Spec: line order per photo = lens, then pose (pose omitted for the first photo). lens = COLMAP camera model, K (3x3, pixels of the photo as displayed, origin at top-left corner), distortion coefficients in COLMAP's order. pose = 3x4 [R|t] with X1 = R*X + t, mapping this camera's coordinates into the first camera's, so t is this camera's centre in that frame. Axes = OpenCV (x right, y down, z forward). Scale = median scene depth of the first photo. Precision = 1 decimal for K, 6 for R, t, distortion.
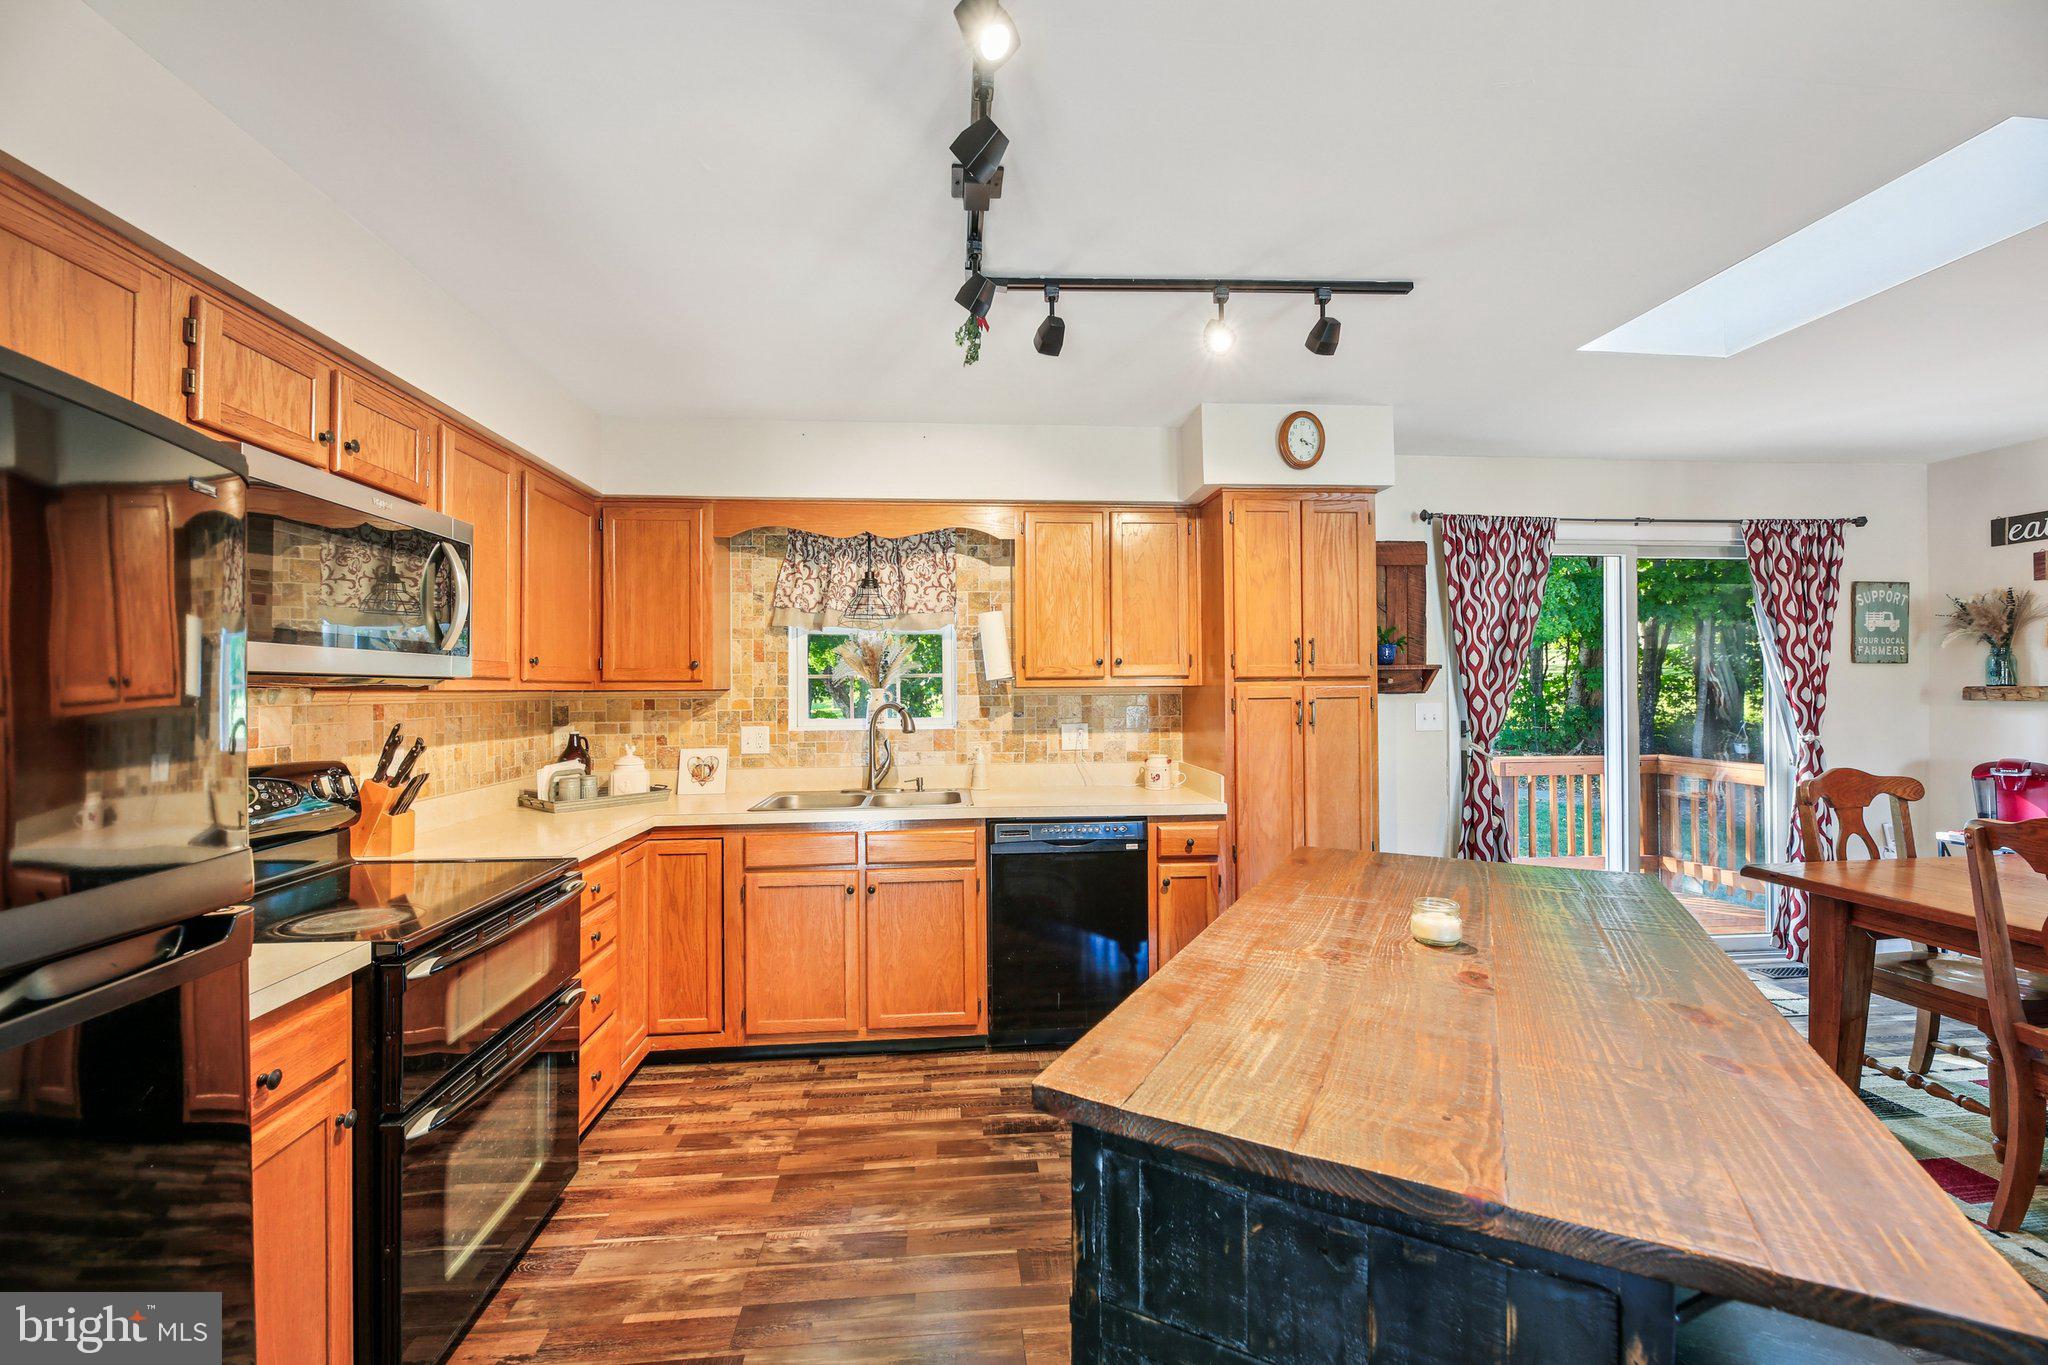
lens RADIAL K [[828.6, 0, 1013.2], [0, 828.6, 682.4], [0, 0, 1]] dist [-0.001189, -0.001289]
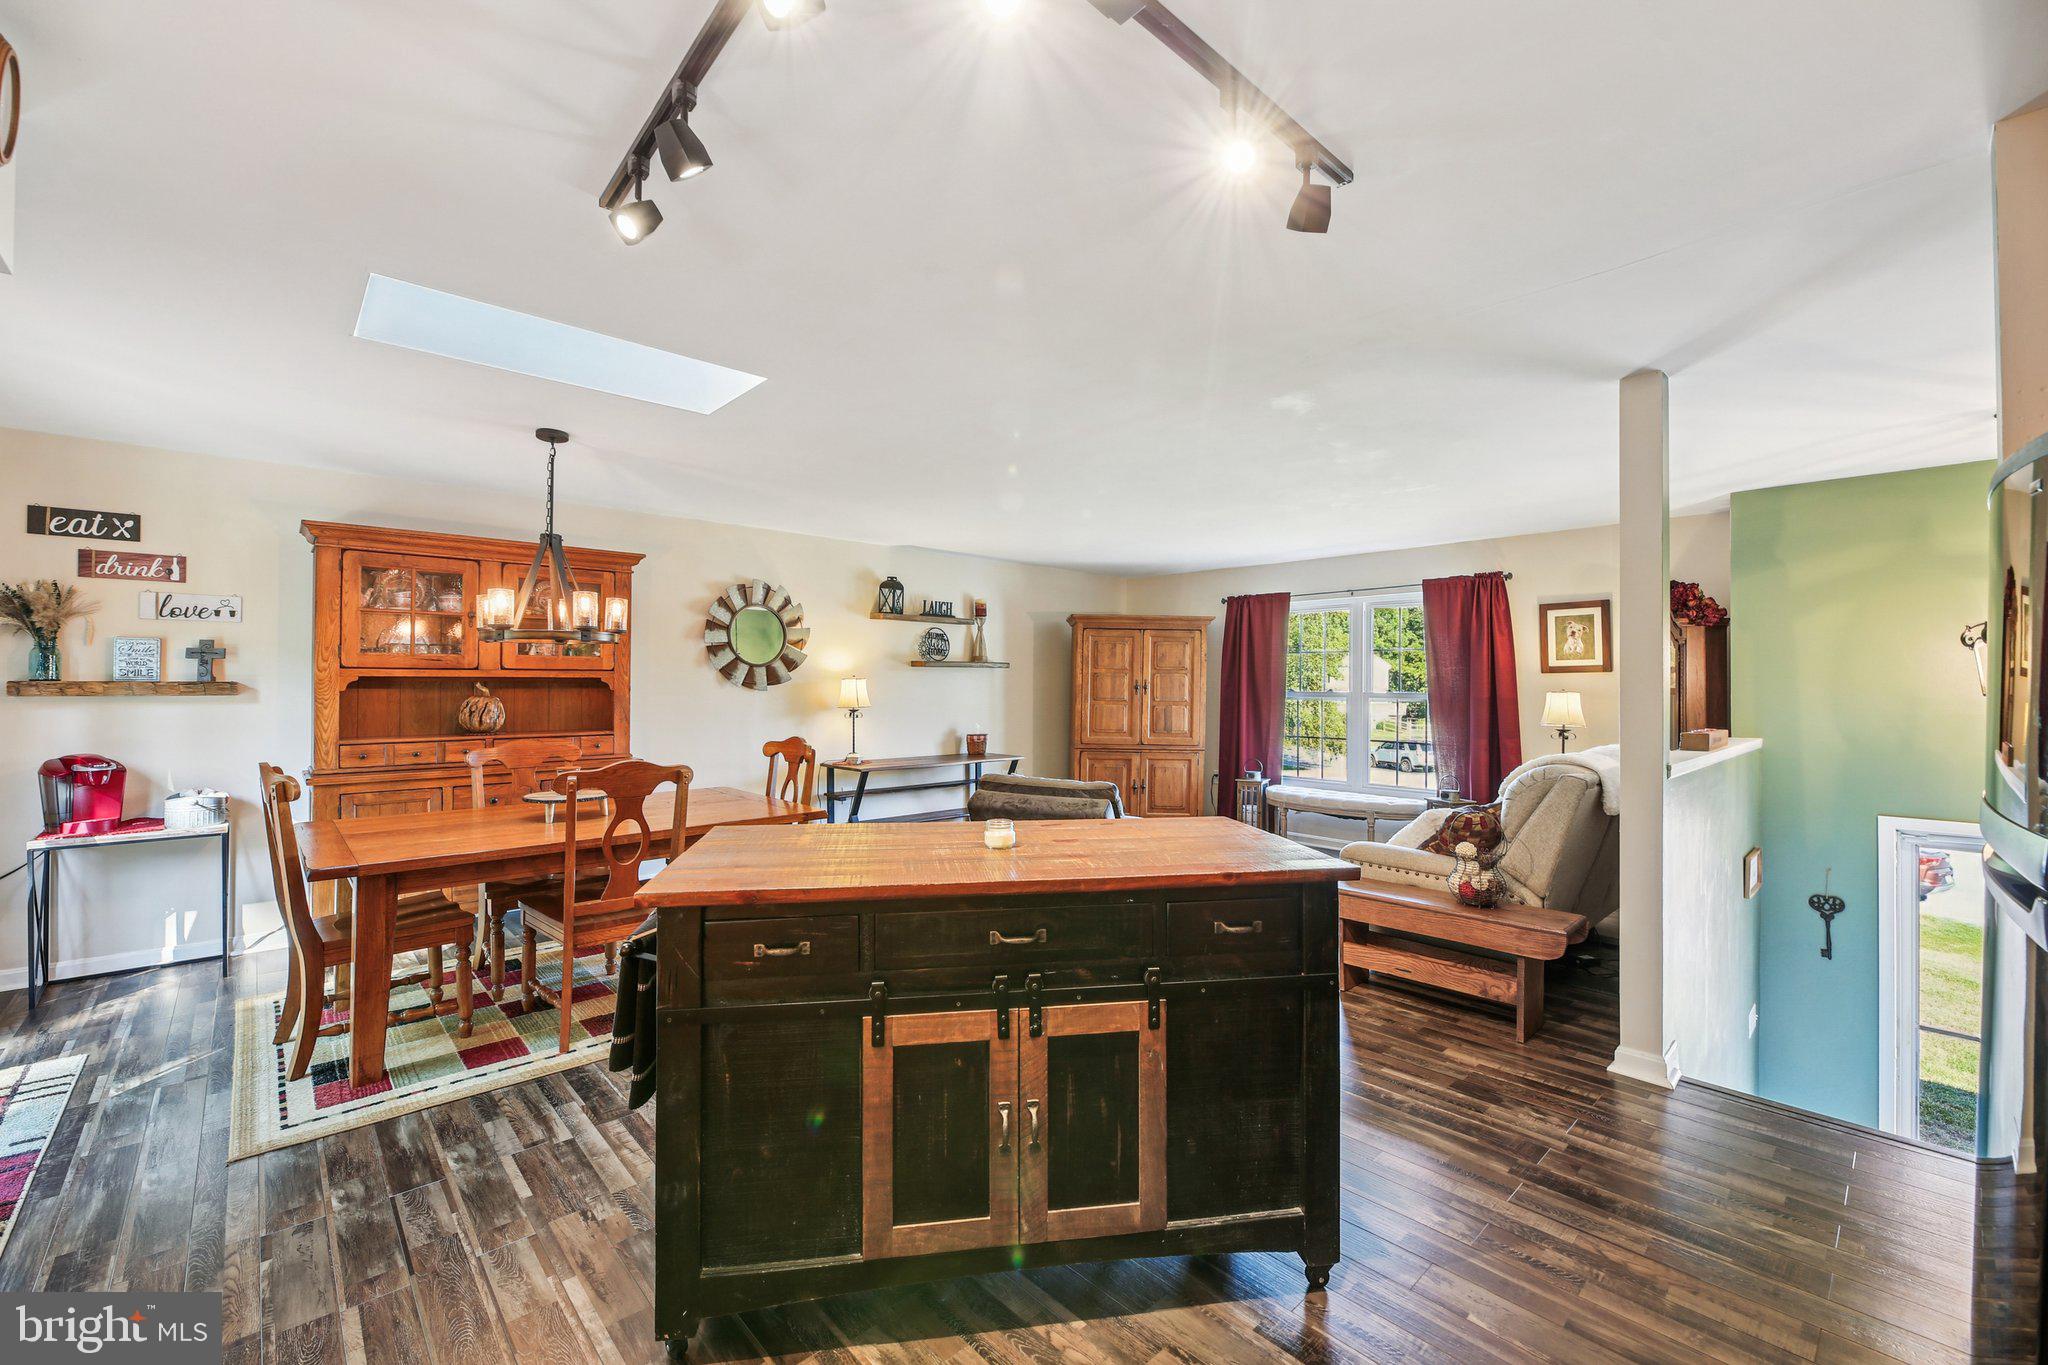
lens RADIAL K [[828.6, 0, 1017.8], [0, 828.6, 678.7], [0, 0, 1]] dist [-0.001189, -0.001289]
pose [[-0.604738, 0.008502, 0.796379, -0.297661], [-0.004747, 0.999887, -0.014279, 0.012203], [-0.796410, -0.012416, -0.604629, 0.793552]]
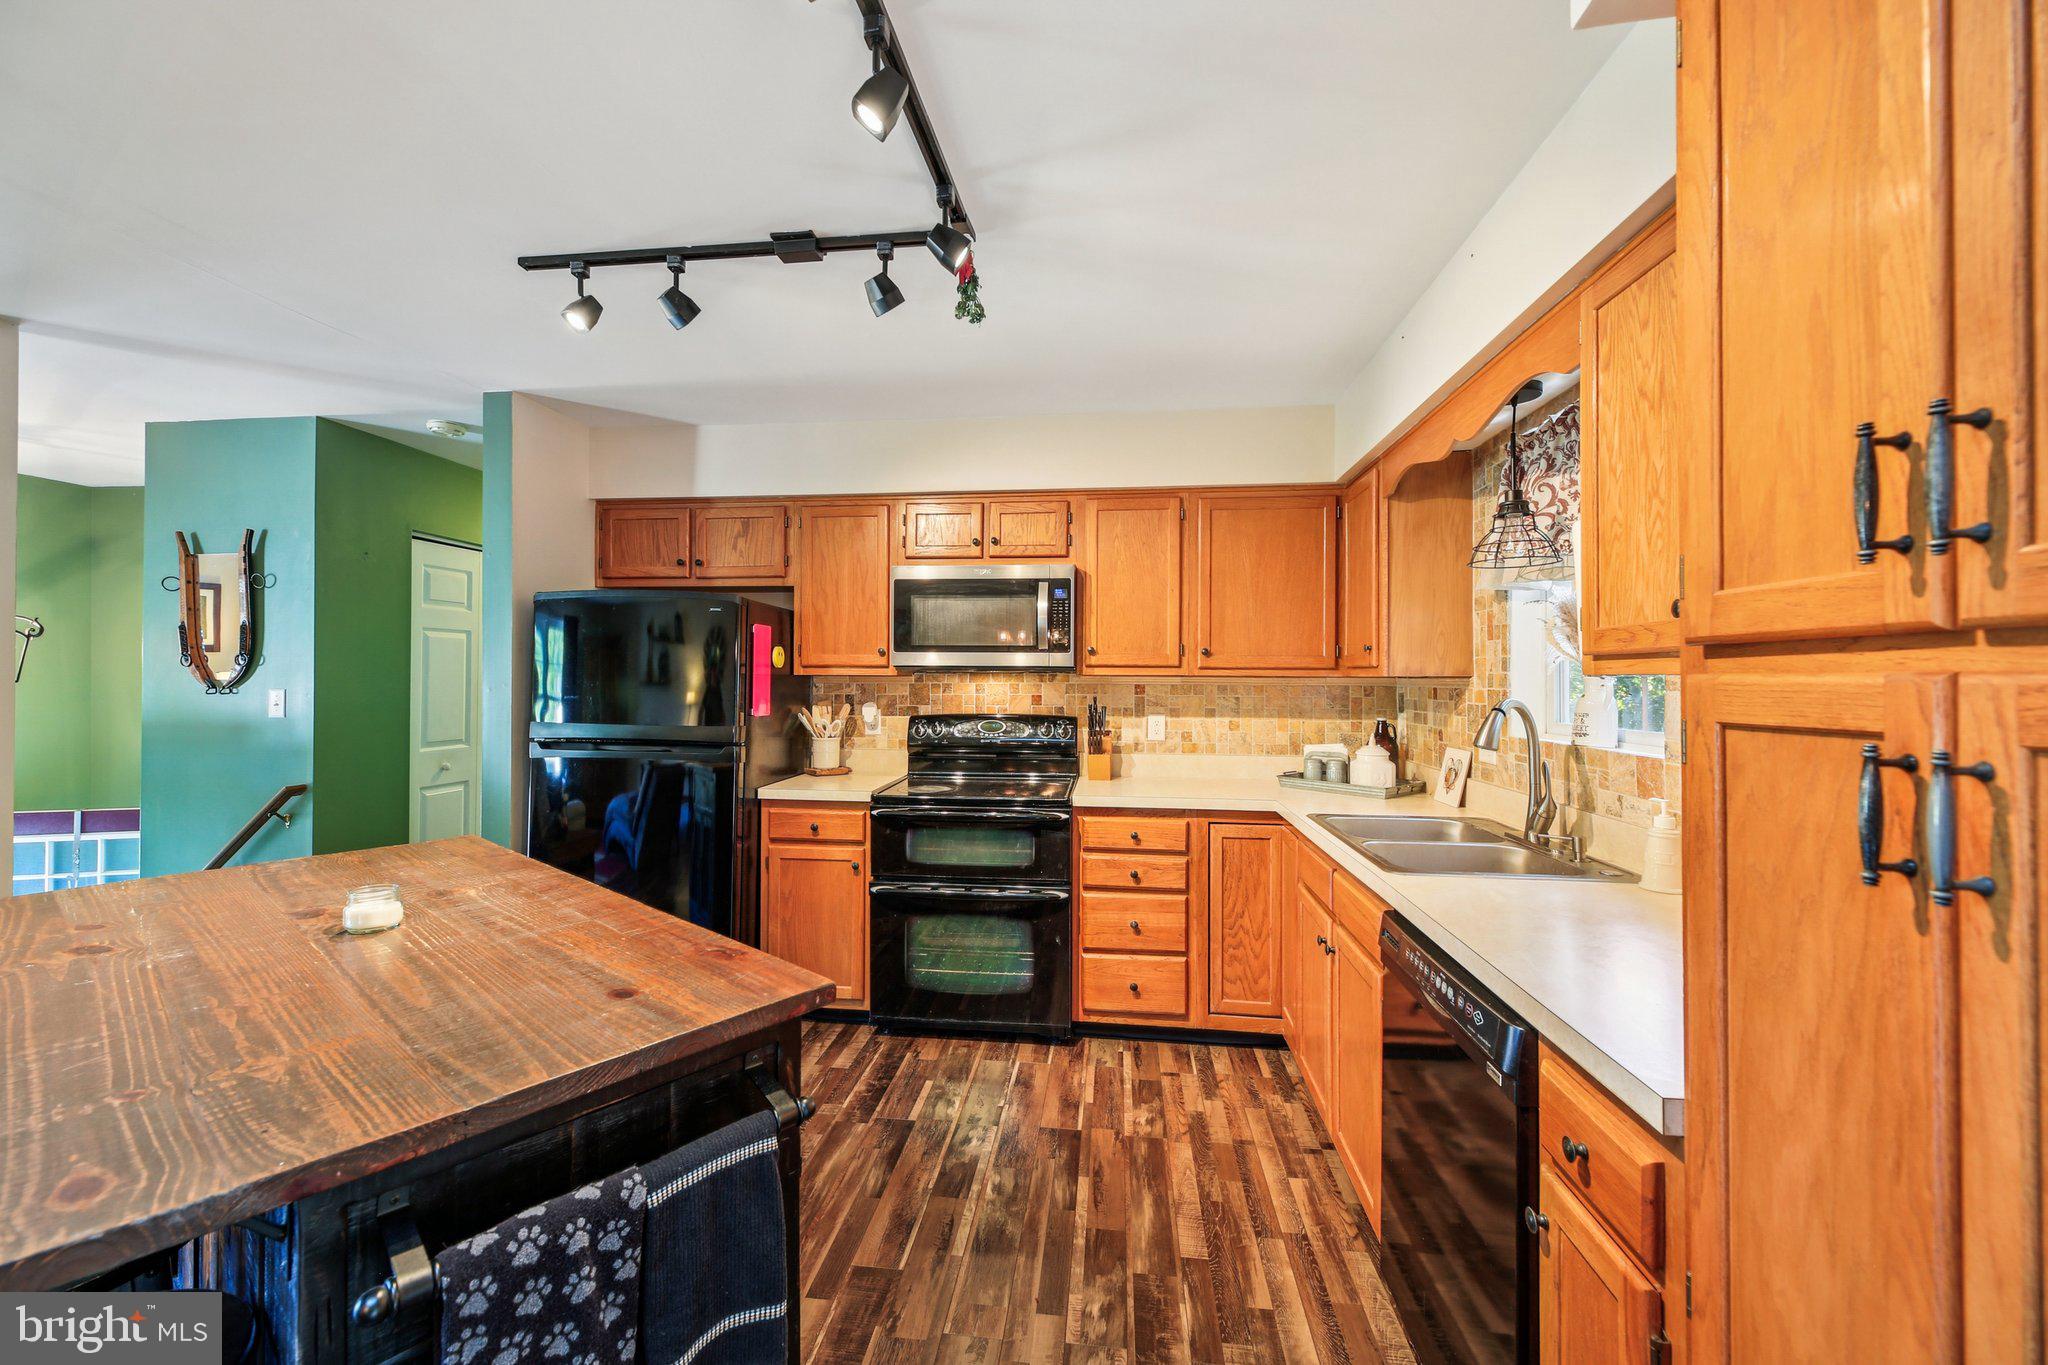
lens RADIAL K [[828.6, 0, 1027.1], [0, 828.6, 673.7], [0, 0, 1]] dist [-0.001189, -0.001289]
pose [[-0.204413, 0.002234, -0.978882, 0.552356], [0.003891, 0.999991, 0.001470, 0.003078], [0.978877, -0.003509, -0.204420, 0.818651]]
